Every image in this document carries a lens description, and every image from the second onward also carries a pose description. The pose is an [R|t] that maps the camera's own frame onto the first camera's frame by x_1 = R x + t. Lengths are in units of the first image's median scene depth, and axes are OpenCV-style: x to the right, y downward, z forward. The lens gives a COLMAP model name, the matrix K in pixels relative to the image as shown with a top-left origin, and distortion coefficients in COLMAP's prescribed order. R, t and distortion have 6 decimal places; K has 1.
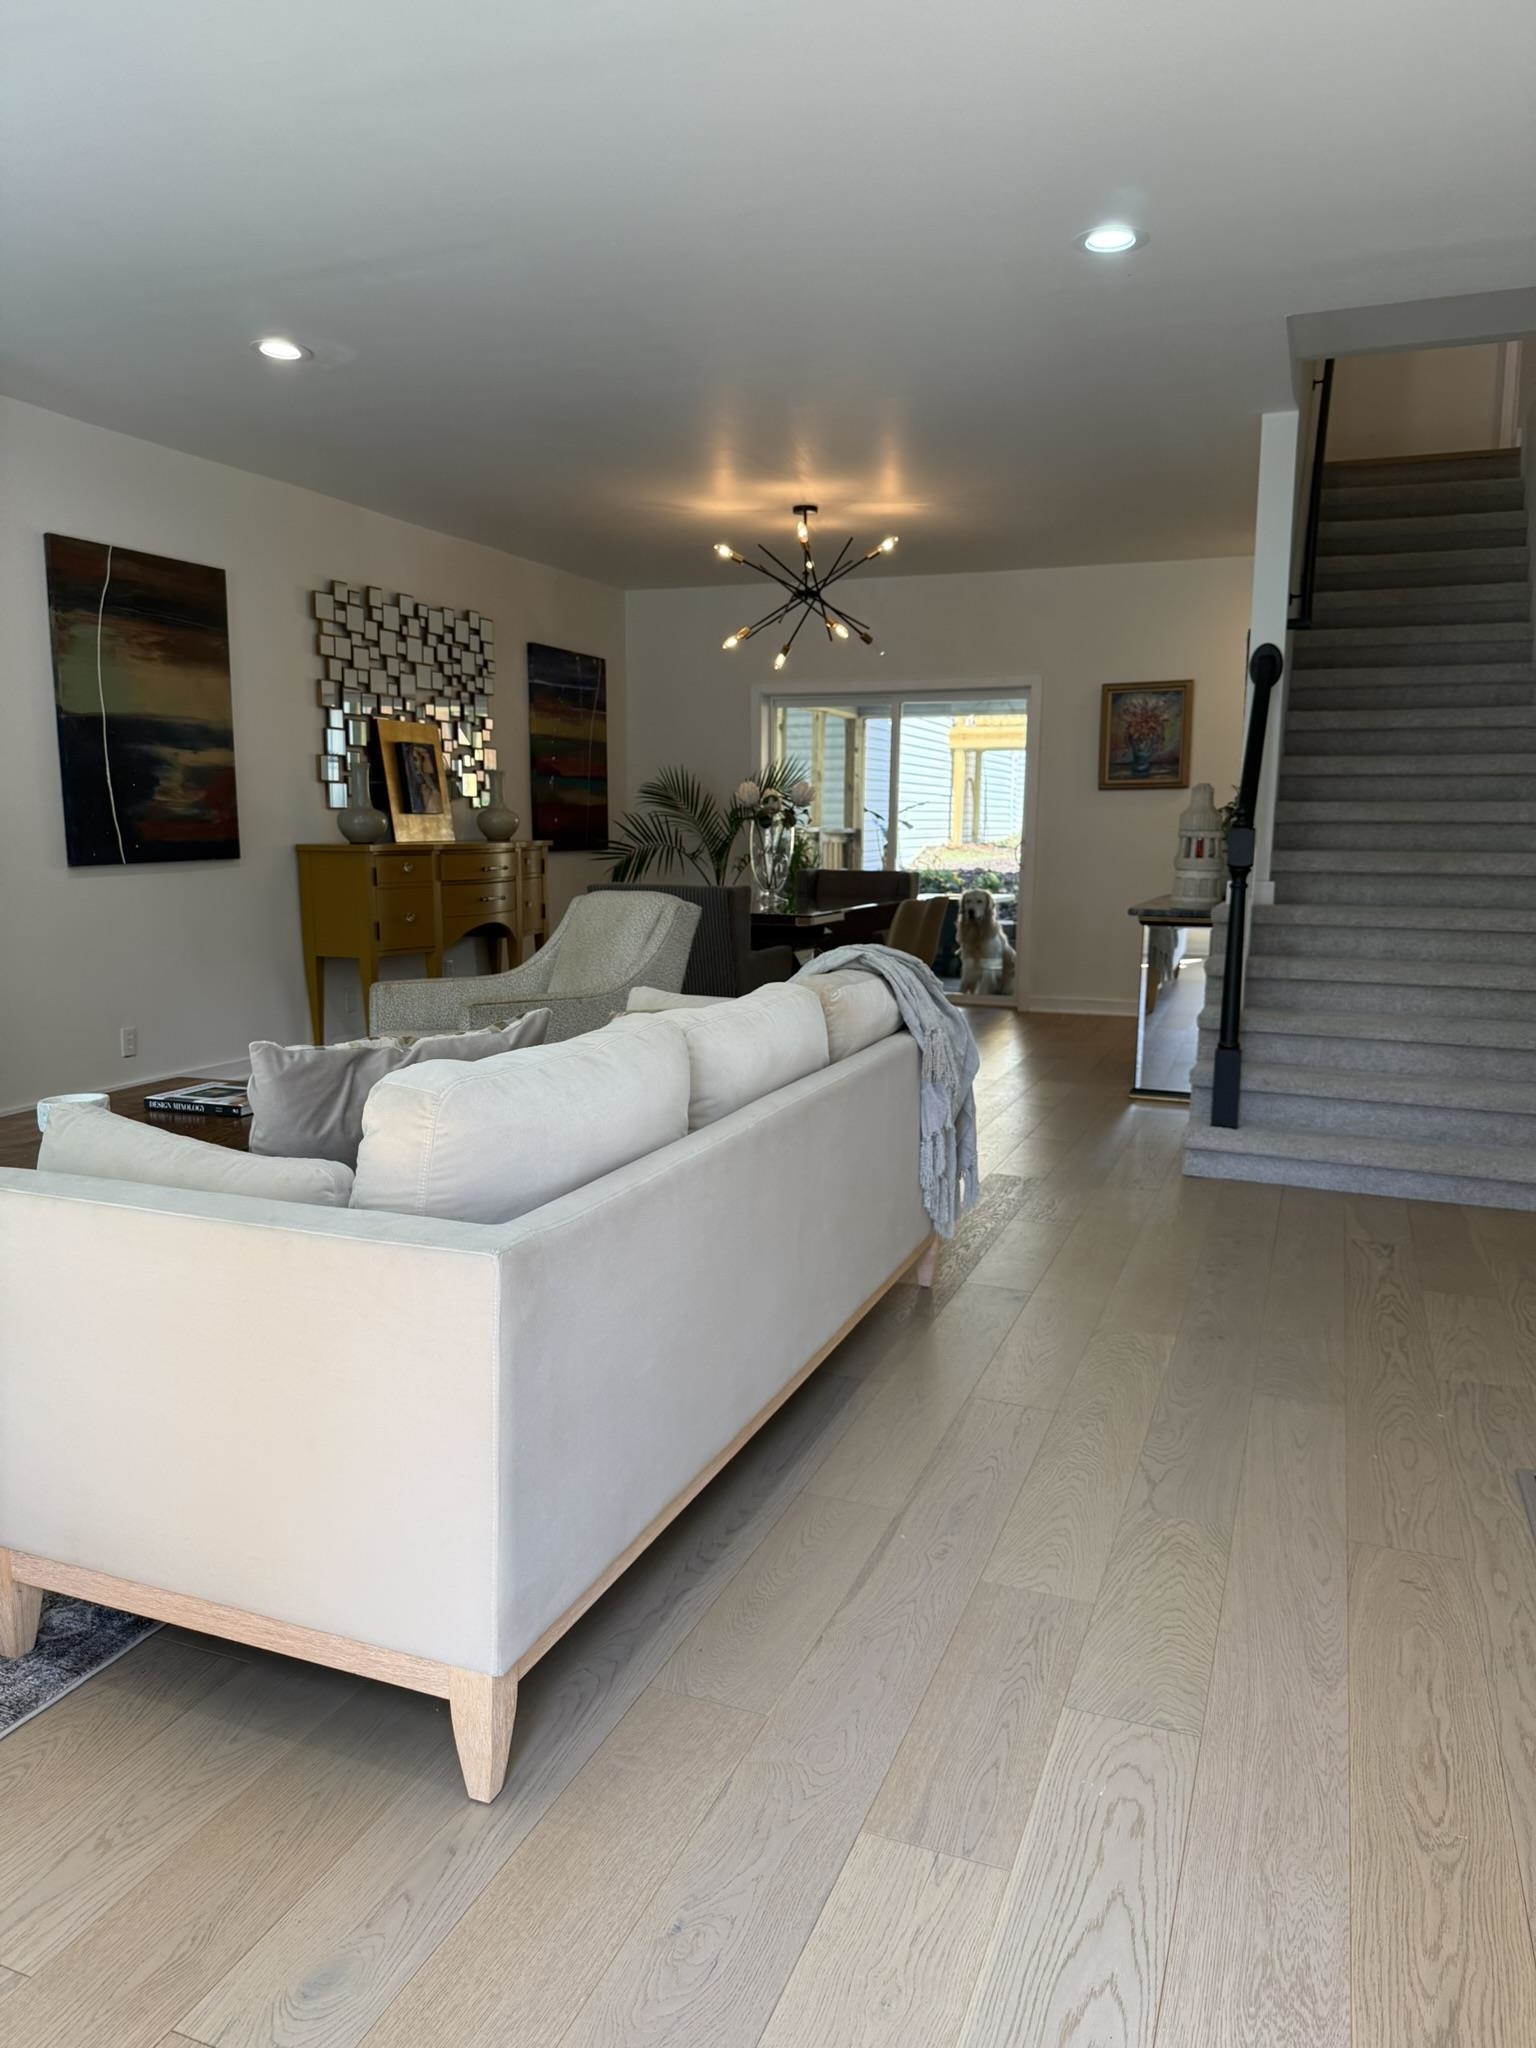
lens RADIAL K [[1443.2, 0, 762.7], [0, 1443.2, 1041.3], [0, 0, 1]] dist [0.148244, -0.291358]
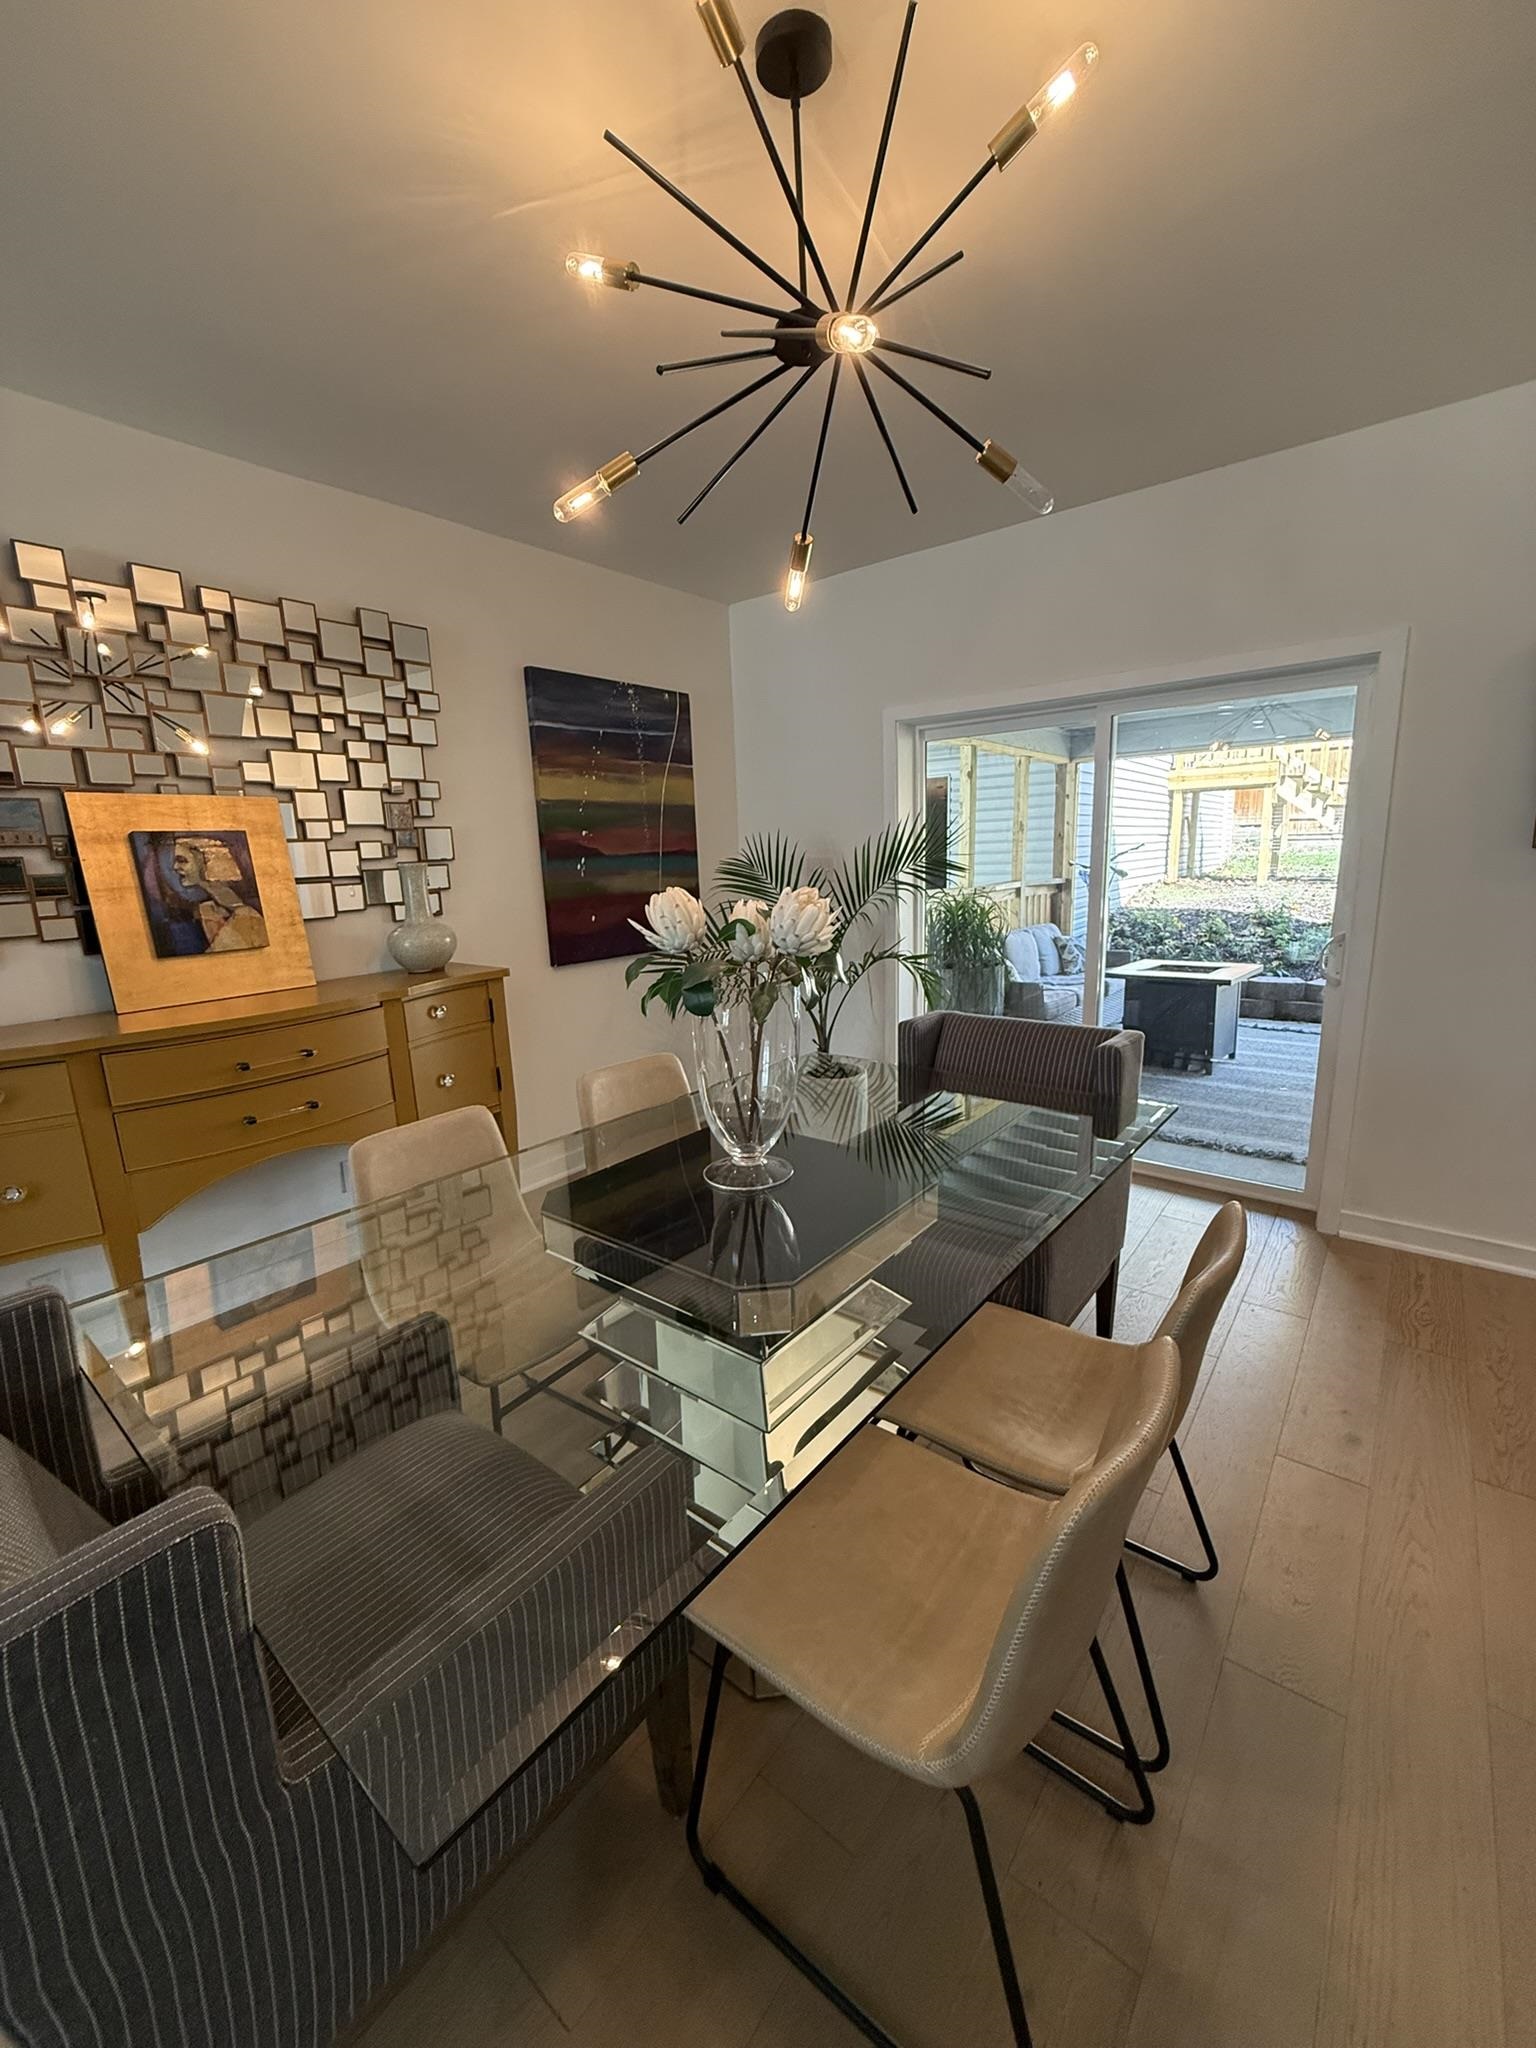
lens RADIAL K [[822.2, 0, 768.0], [0, 822.2, 1024.0], [0, 0, 1]] dist [-0.005894, -0.000063]
pose [[0.953134, 0.022987, -0.301674, 0.079892], [-0.005377, 0.998239, 0.059077, -0.152082], [0.302501, -0.054686, 0.951579, 0.774652]]
